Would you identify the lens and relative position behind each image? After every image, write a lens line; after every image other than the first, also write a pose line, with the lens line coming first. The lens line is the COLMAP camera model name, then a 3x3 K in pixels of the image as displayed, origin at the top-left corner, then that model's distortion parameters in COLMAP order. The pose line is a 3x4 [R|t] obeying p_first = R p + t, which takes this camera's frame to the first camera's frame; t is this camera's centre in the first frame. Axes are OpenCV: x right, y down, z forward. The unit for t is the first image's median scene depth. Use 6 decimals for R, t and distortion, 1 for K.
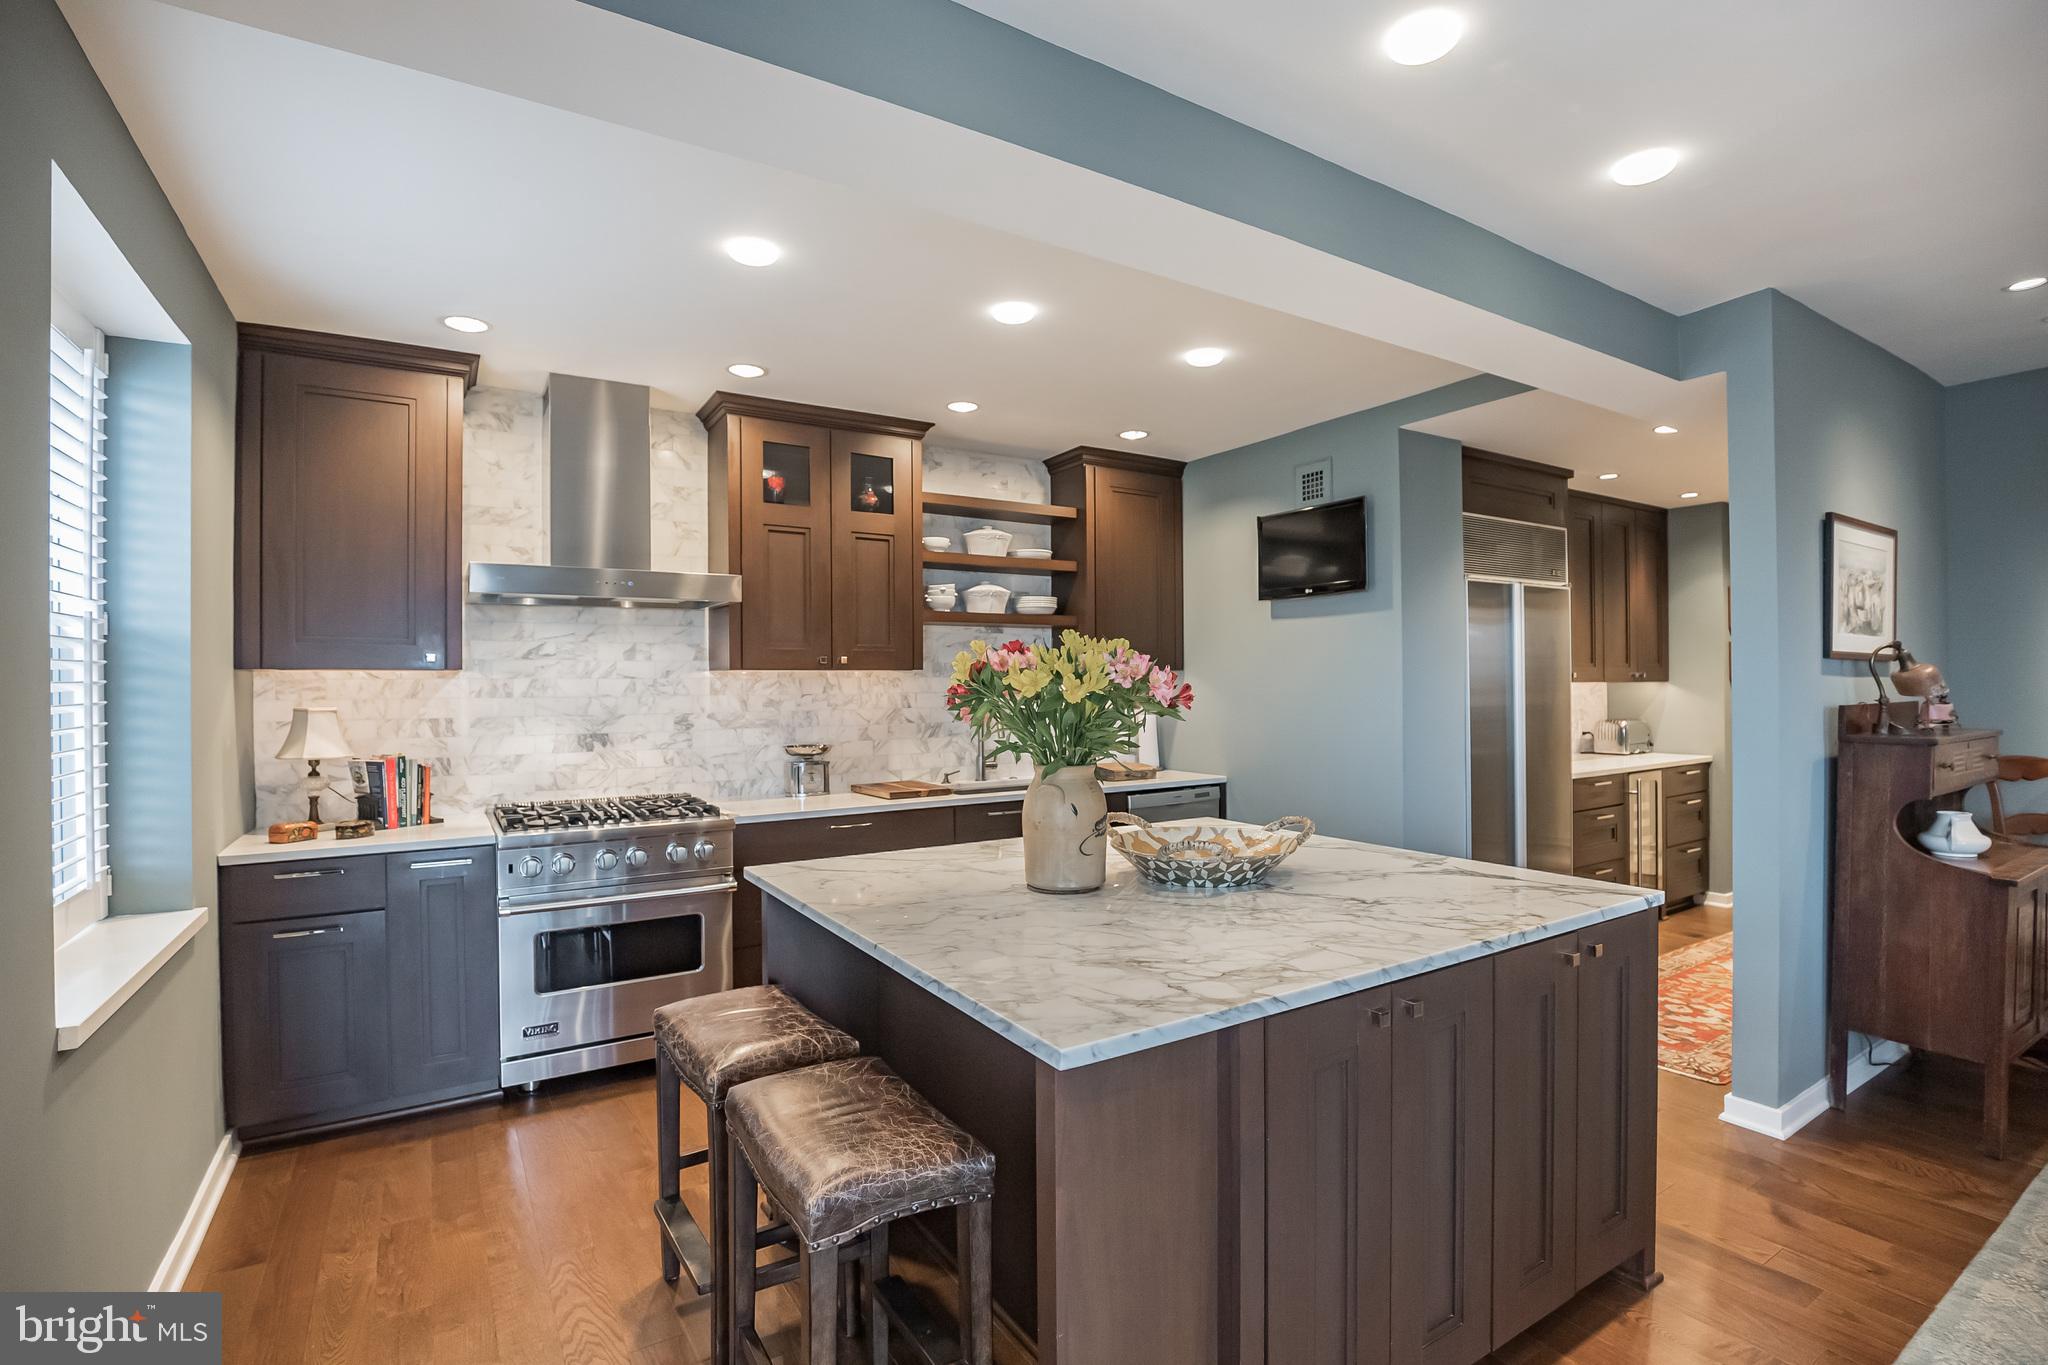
lens RADIAL K [[955.4, 0, 1033.3], [0, 955.4, 679.5], [0, 0, 1]] dist [-0.029583, -0.000155]
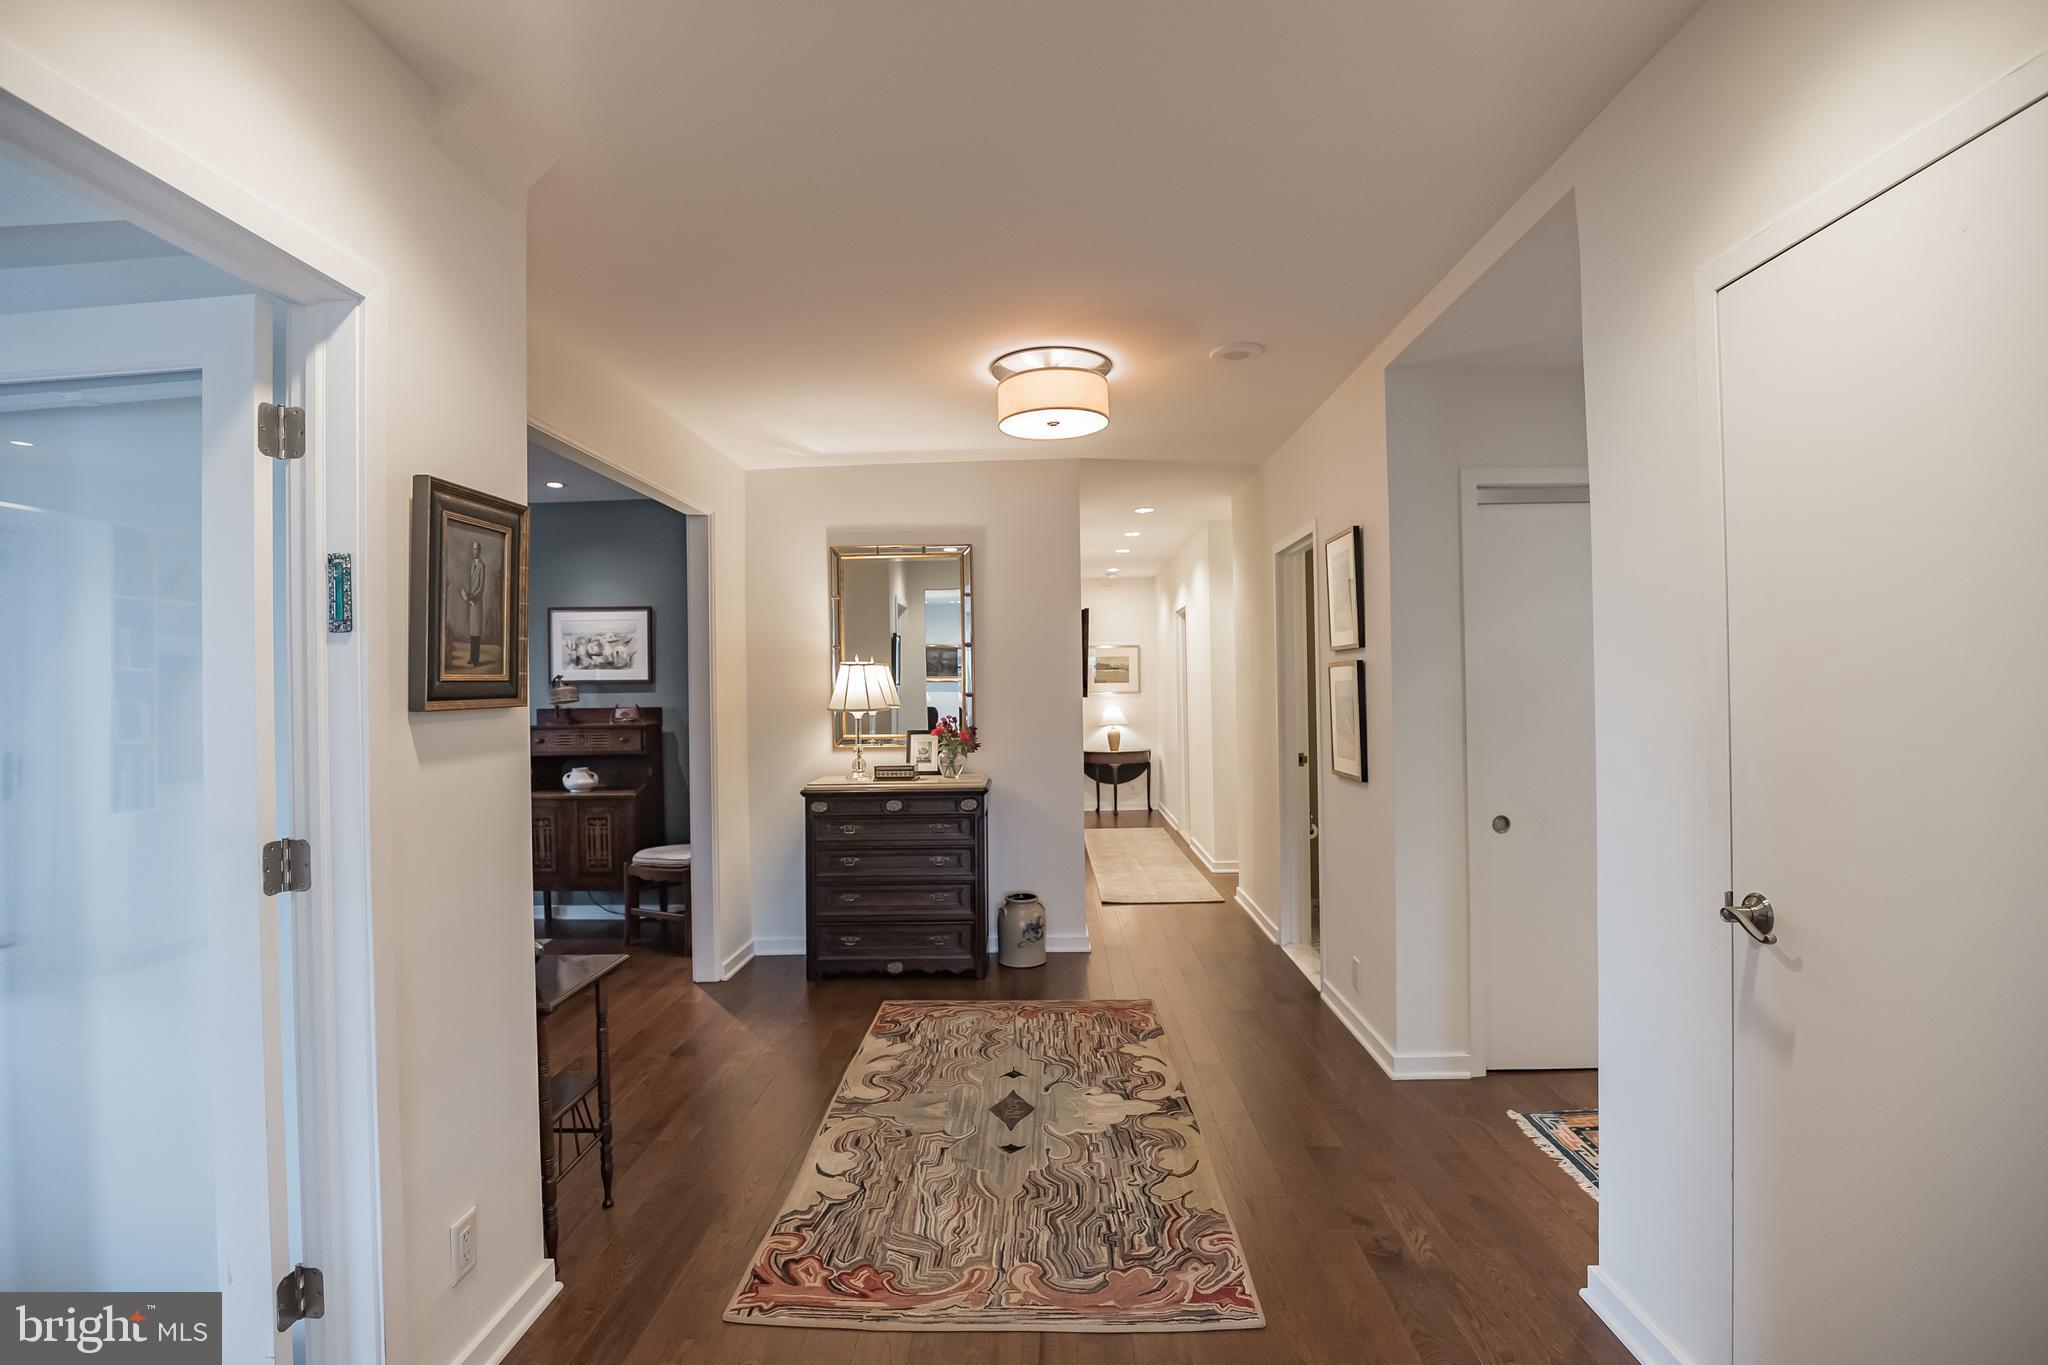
lens RADIAL K [[955.4, 0, 1018.6], [0, 955.4, 684.5], [0, 0, 1]] dist [-0.029583, -0.000155]
pose [[0.823023, -0.006865, -0.567967, 2.126288], [0.012637, 0.999901, 0.006226, -0.018530], [0.567868, -0.012301, 0.823028, -0.045607]]
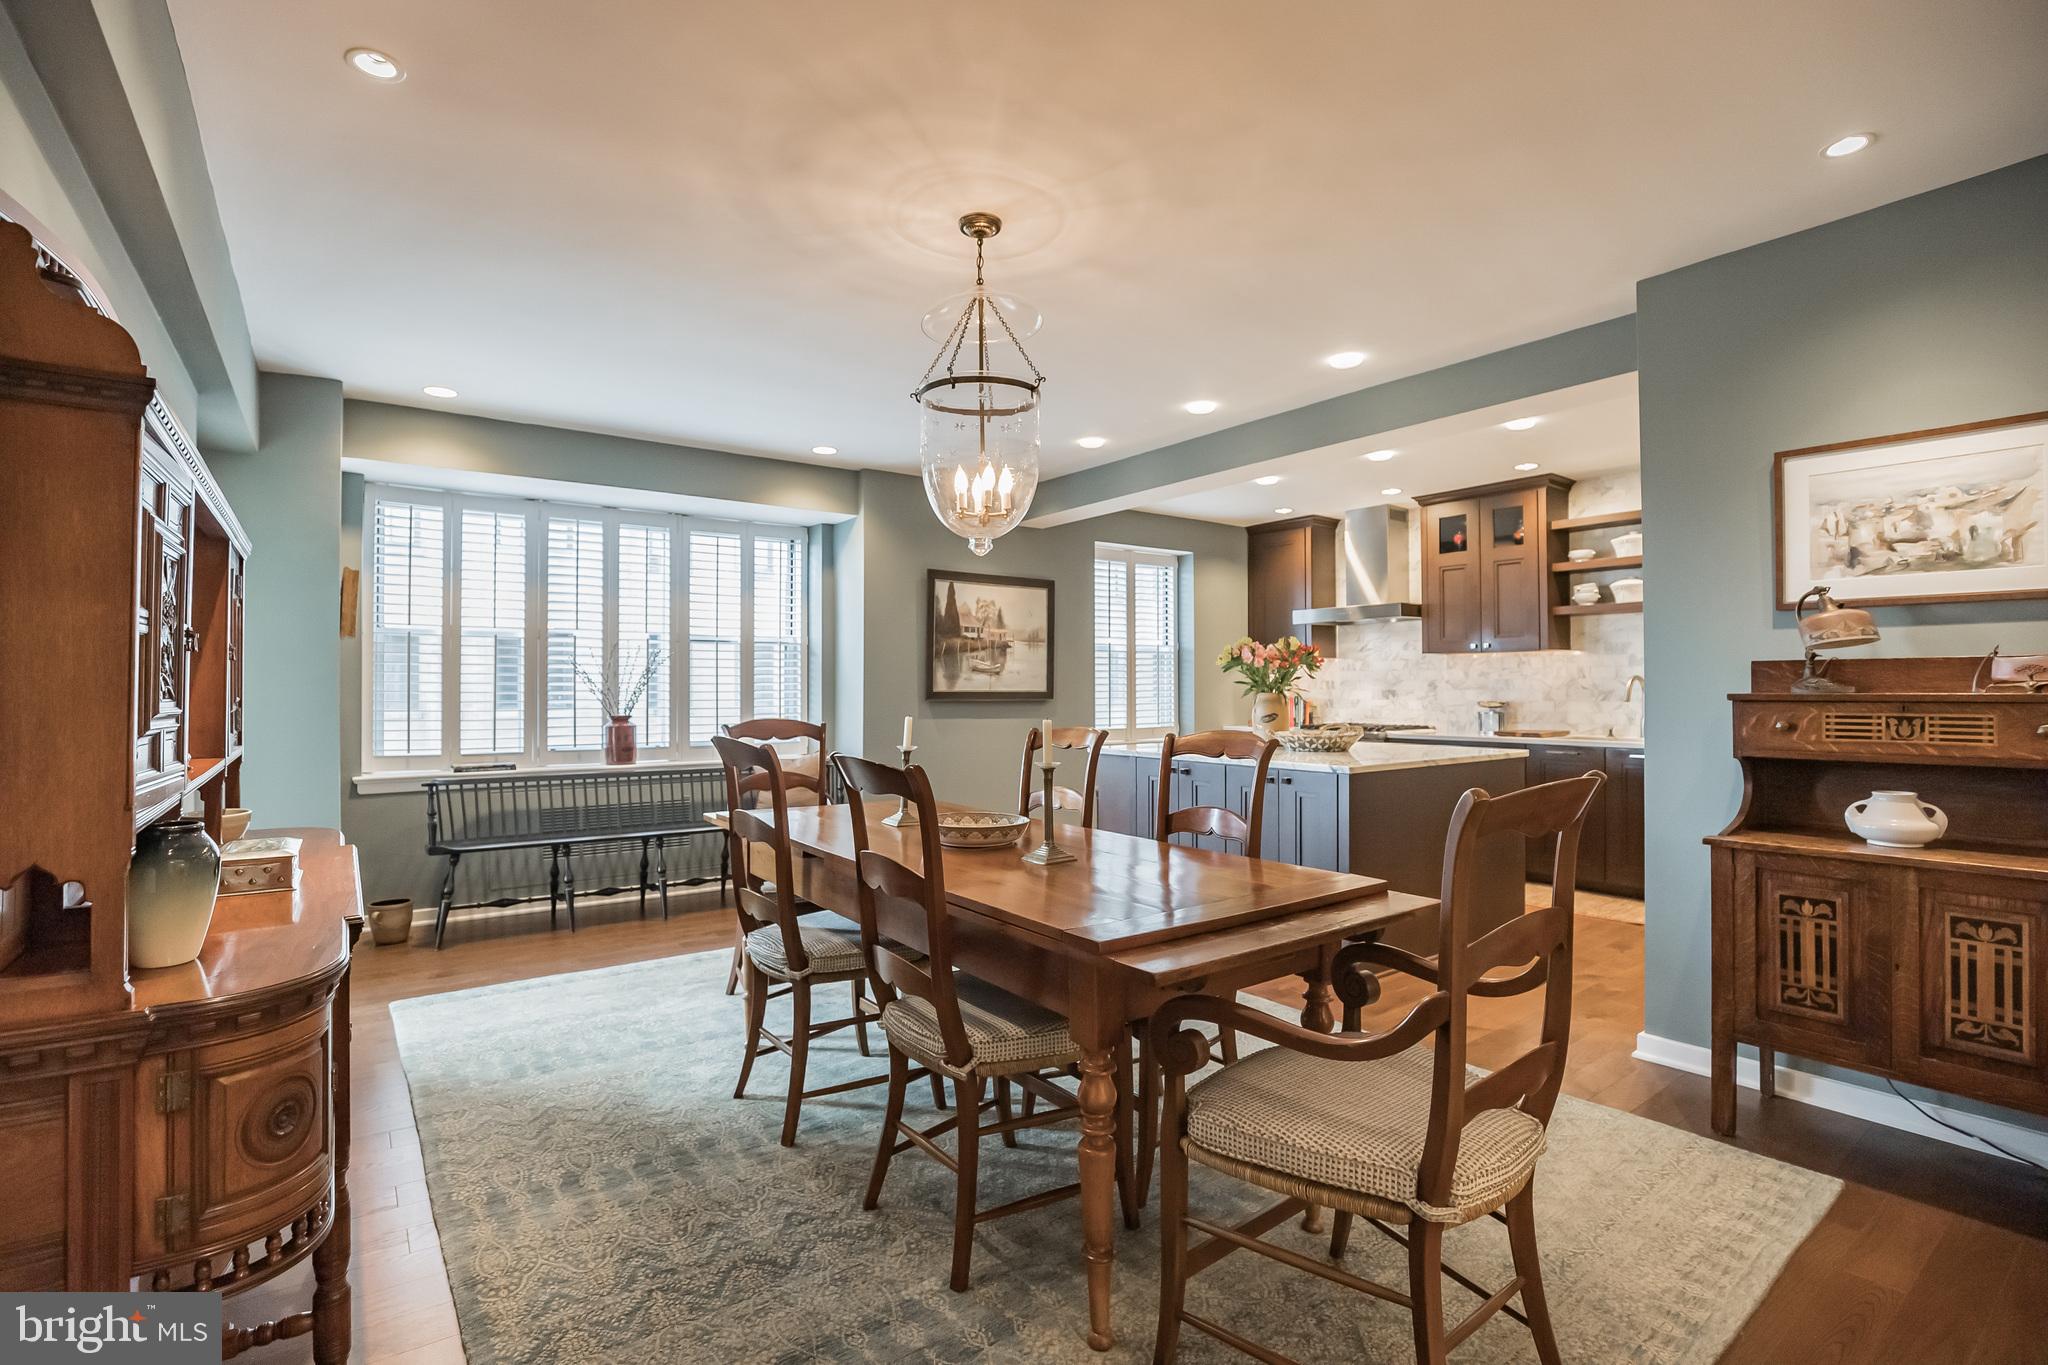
lens RADIAL K [[955.4, 0, 1027.9], [0, 955.4, 677.3], [0, 0, 1]] dist [-0.029583, -0.000155]
pose [[0.079432, -0.002367, -0.996837, 1.329616], [0.009014, 0.999958, -0.001656, 0.027978], [0.996800, -0.008854, 0.079450, 0.137552]]
